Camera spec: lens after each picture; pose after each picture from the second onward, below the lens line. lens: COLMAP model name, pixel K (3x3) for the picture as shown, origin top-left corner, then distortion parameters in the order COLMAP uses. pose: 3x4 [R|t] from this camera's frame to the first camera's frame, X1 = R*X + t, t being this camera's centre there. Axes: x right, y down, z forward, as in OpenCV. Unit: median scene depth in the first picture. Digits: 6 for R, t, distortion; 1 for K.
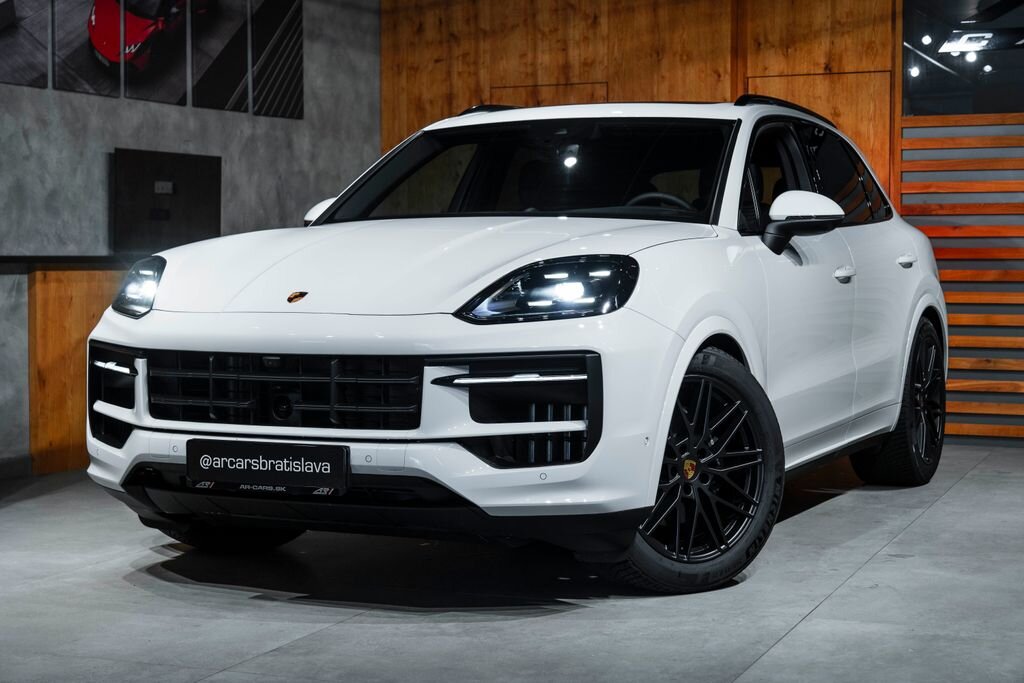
lens RADIAL K [[1882.7, 0, 514.5], [0, 1882.7, 345.8], [0, 0, 1]] dist [0.002993, 0.000000]
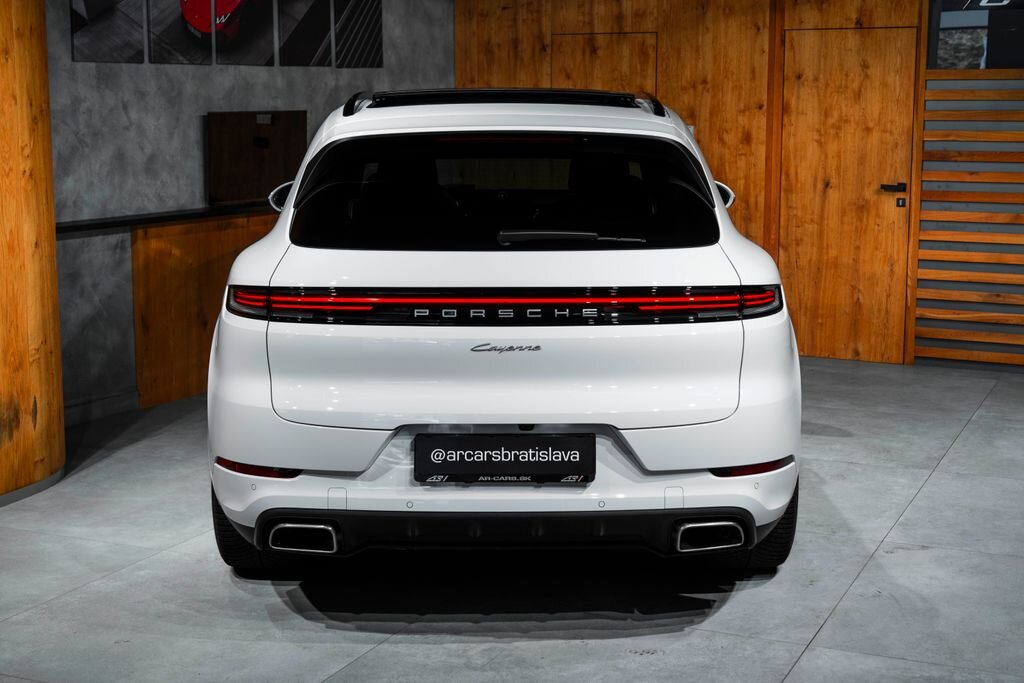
lens RADIAL K [[1569.0, 0, 507.5], [0, 1569.0, 340.6], [0, 0, 1]] dist [0.006297, 0.000000]
pose [[0.998237, 0.007962, -0.058821, 0.017734], [-0.001047, 0.993170, 0.116671, -0.068345], [0.059348, -0.116404, 0.991427, 0.063667]]
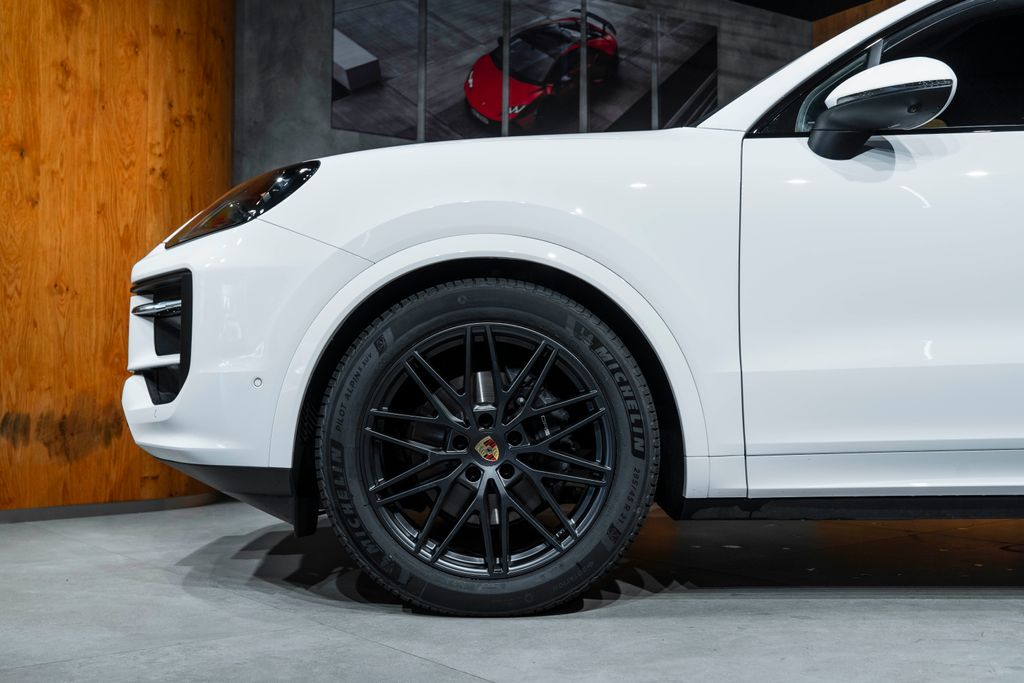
lens RADIAL K [[1141.6, 0, 521.3], [0, 1141.6, 345.0], [0, 0, 1]] dist [0.001871, 0.000000]
pose [[0.860288, -0.011303, -0.509684, 0.131104], [-0.032030, 0.996581, -0.076164, 0.031581], [0.508802, 0.081848, 0.856984, 0.371436]]
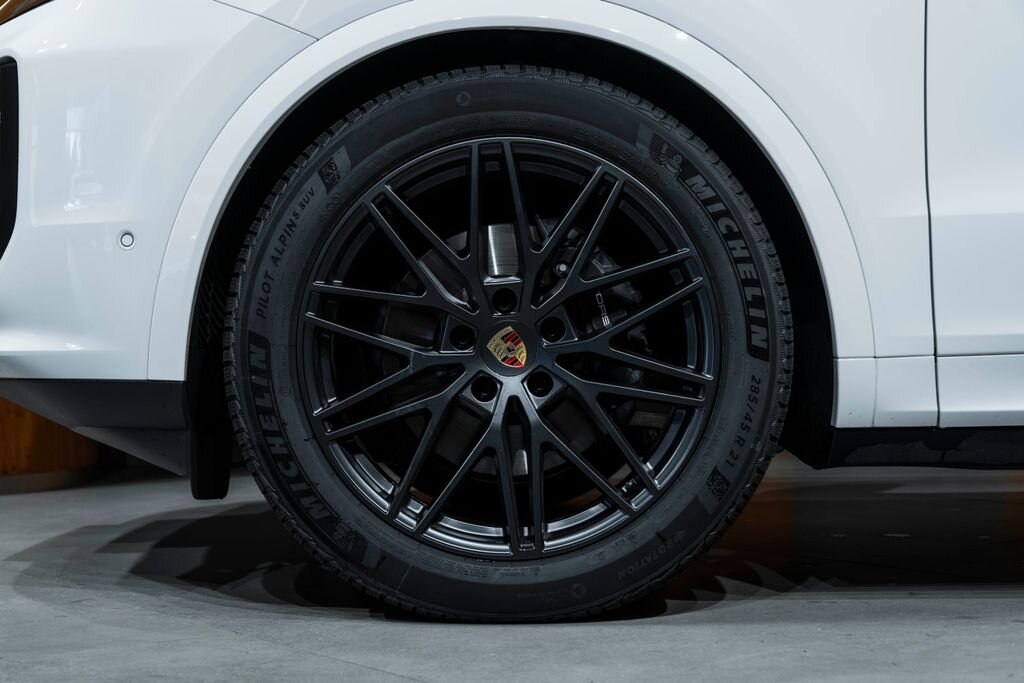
lens RADIAL K [[1722.8, 0, 519.3], [0, 1722.8, 337.7], [0, 0, 1]] dist [-0.001619, 0.000000]
pose [[0.852613, -0.002460, -0.522537, 0.117518], [-0.025732, 0.998578, -0.046688, 0.044753], [0.521909, 0.053252, 0.851337, 0.390393]]
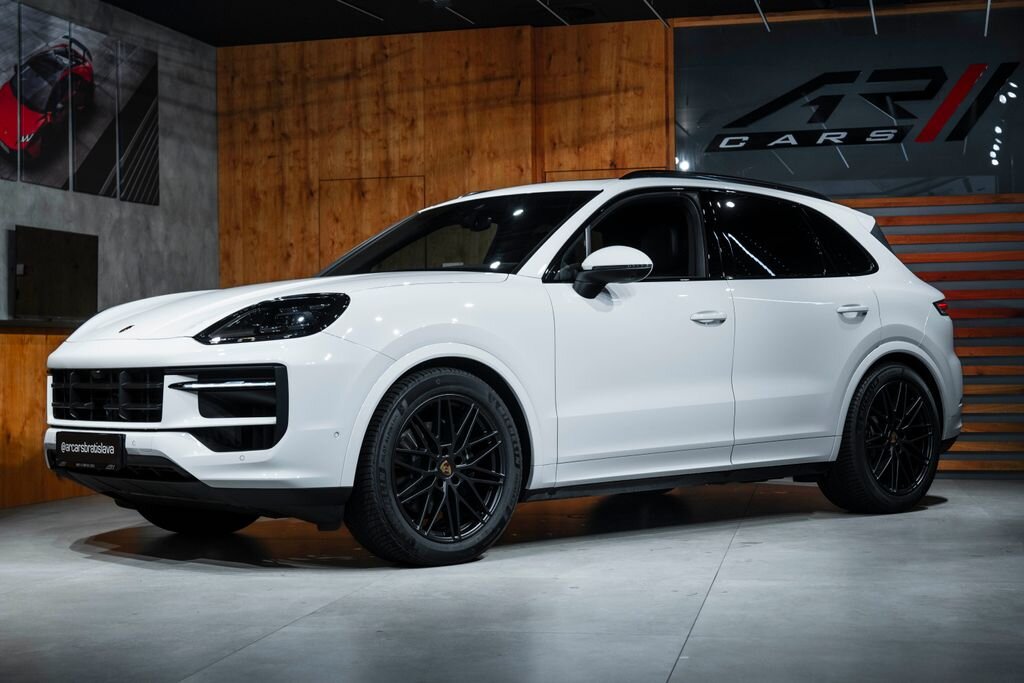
lens RADIAL K [[1739.0, 0, 517.8], [0, 1739.0, 348.1], [0, 0, 1]] dist [0.014795, 0.000000]
pose [[0.982309, -0.009832, 0.187008, -0.097072], [0.020401, 0.998296, -0.054679, 0.026838], [-0.186151, 0.057526, 0.980836, -0.061422]]
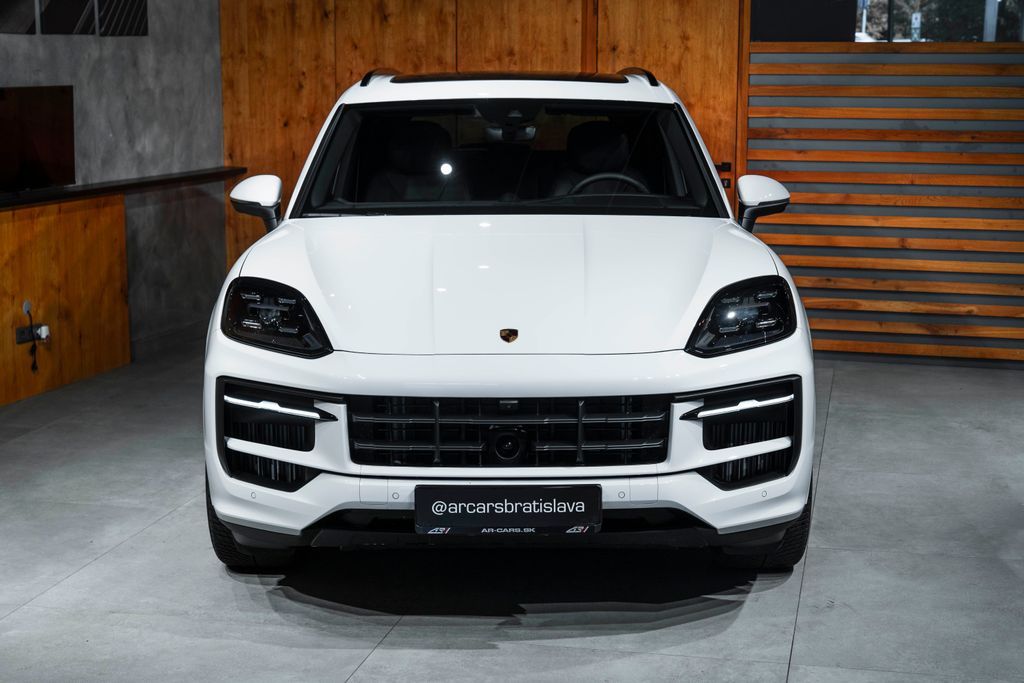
lens RADIAL K [[1739.0, 0, 512.1], [0, 1739.0, 341.8], [0, 0, 1]] dist [0.014795, 0.000000]
pose [[0.988008, -0.023535, 0.152598, -0.067290], [0.004638, 0.992392, 0.123027, -0.073235], [-0.154332, -0.120844, 0.980601, 0.067612]]
